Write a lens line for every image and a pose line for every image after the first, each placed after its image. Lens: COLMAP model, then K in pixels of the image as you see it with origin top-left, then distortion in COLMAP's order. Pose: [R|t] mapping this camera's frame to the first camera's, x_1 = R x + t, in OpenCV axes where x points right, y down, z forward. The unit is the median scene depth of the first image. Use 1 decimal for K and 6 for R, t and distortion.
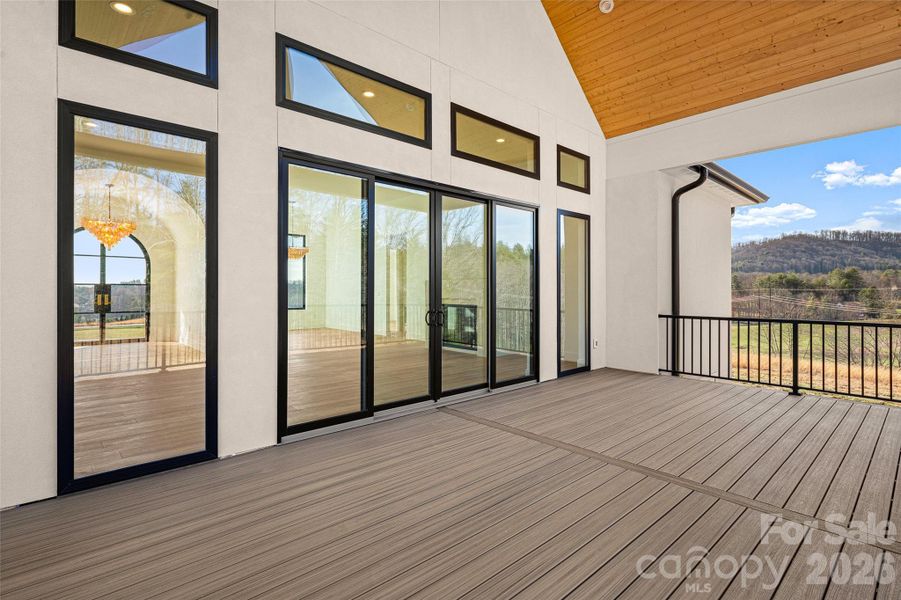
lens RADIAL K [[438.2, 0, 449.8], [0, 438.2, 294.1], [0, 0, 1]] dist [-0.006963, -0.001014]
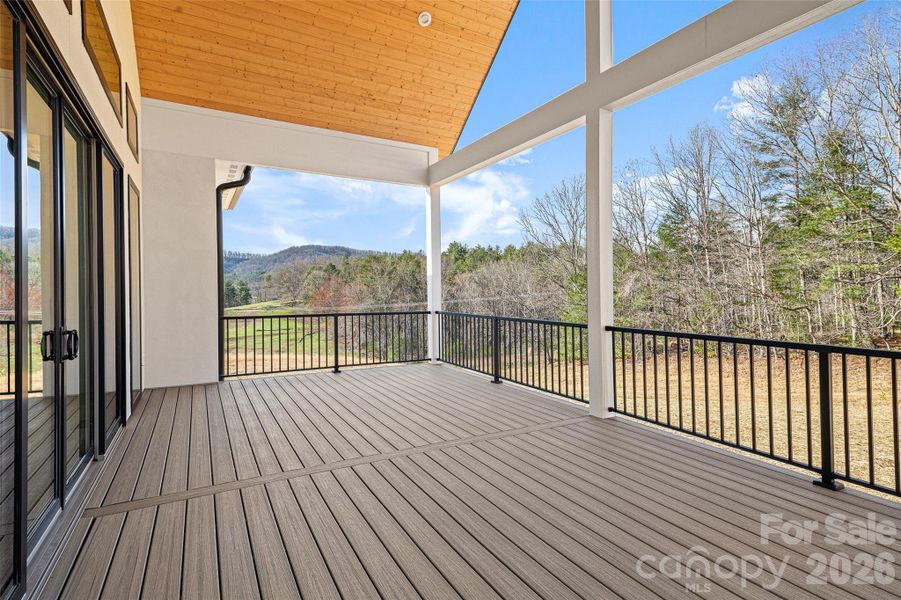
lens RADIAL K [[438.2, 0, 450.2], [0, 438.2, 294.8], [0, 0, 1]] dist [-0.006963, -0.001014]
pose [[0.219452, -0.009754, 0.975575, -0.299784], [0.005811, 0.999945, 0.008691, -0.004144], [-0.975606, 0.003762, 0.219496, 0.310632]]
